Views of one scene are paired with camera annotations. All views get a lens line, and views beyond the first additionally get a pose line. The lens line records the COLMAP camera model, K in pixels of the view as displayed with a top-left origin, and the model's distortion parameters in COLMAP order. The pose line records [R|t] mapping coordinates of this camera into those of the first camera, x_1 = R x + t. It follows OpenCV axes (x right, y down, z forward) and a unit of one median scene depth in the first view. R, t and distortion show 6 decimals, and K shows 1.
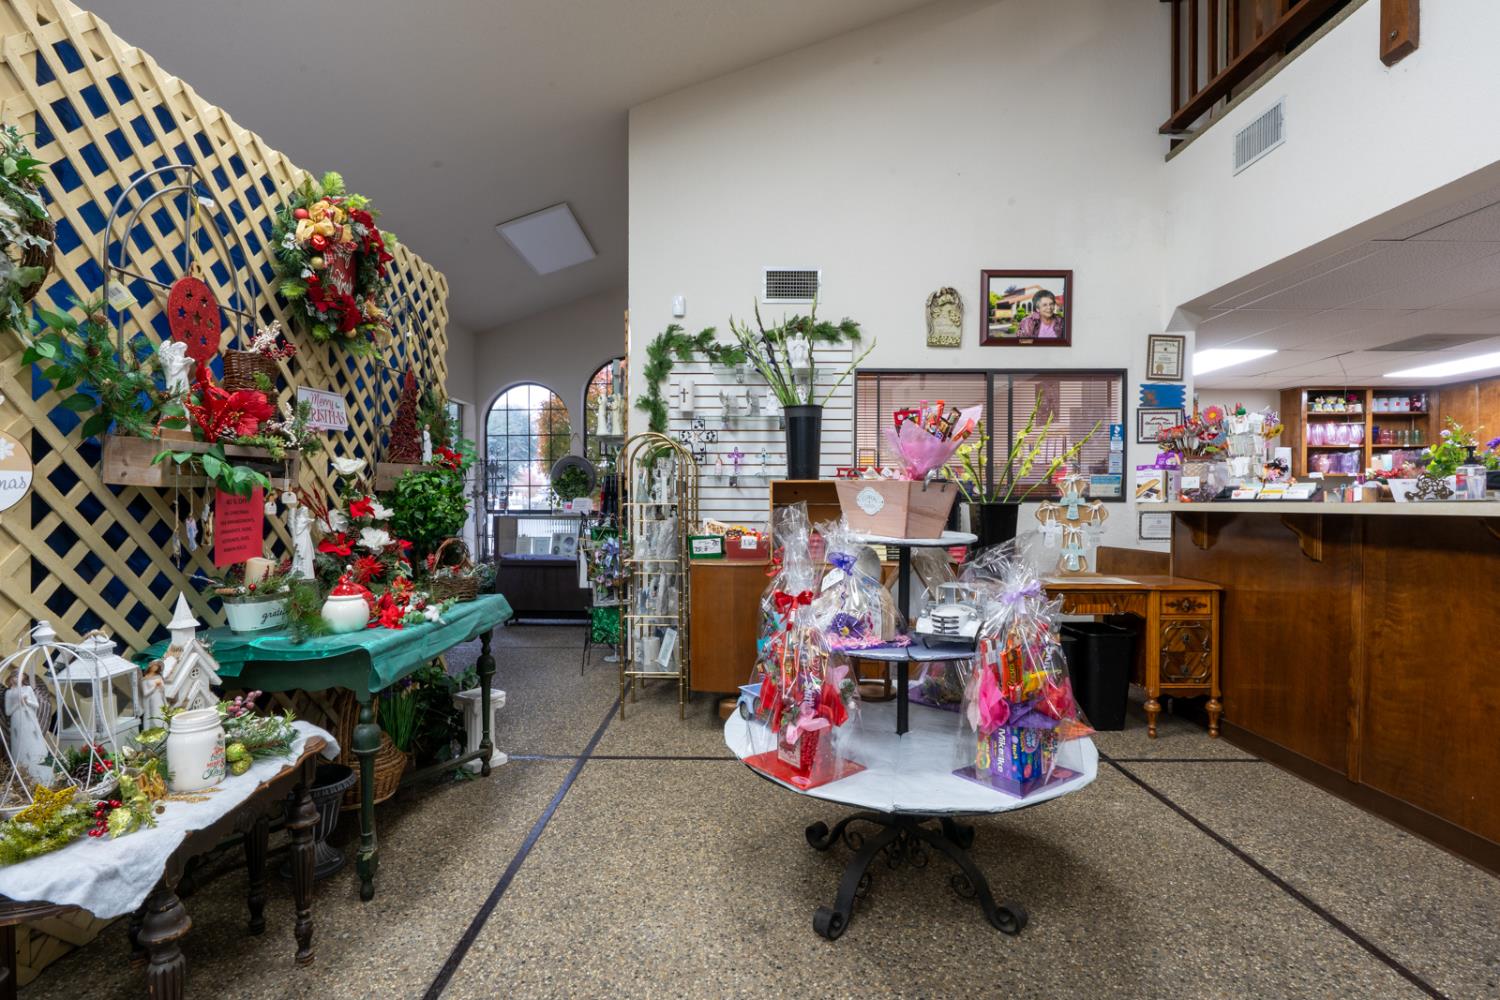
lens RADIAL K [[706.9, 0, 751.1], [0, 706.9, 507.6], [0, 0, 1]] dist [-0.005826, -0.000786]
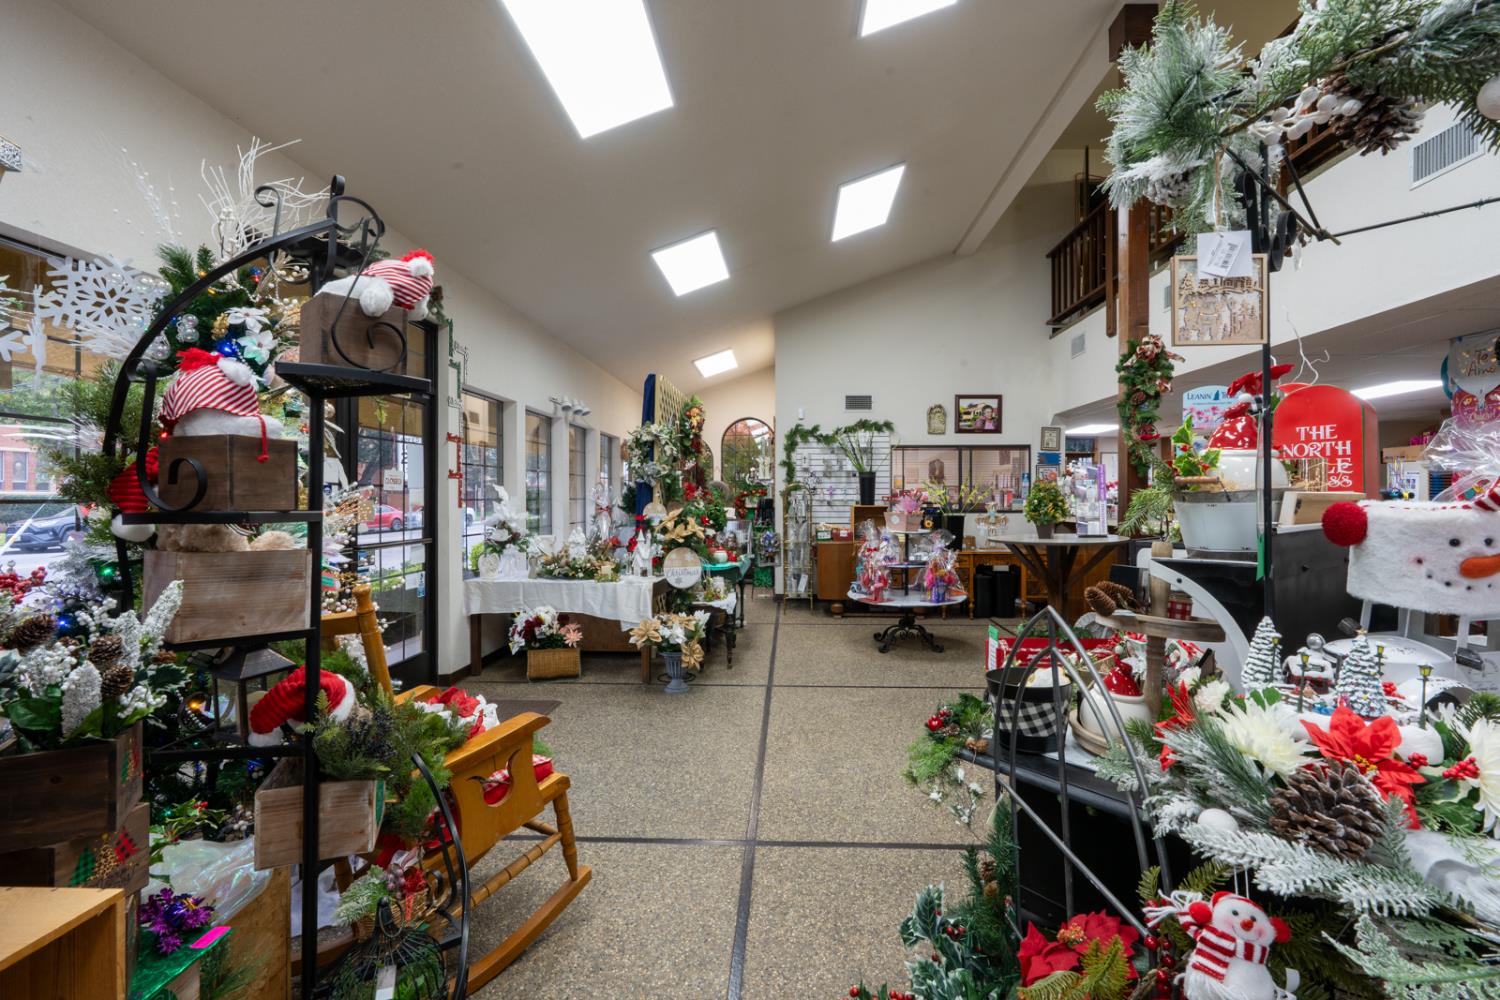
lens RADIAL K [[679.4, 0, 770.1], [0, 679.4, 499.4], [0, 0, 1]] dist [-0.008527, 0.003499]
pose [[0.999387, -0.004612, -0.034708, -0.126484], [0.004472, 0.999982, -0.004102, -0.040202], [0.034726, 0.003945, 0.999389, -0.910896]]
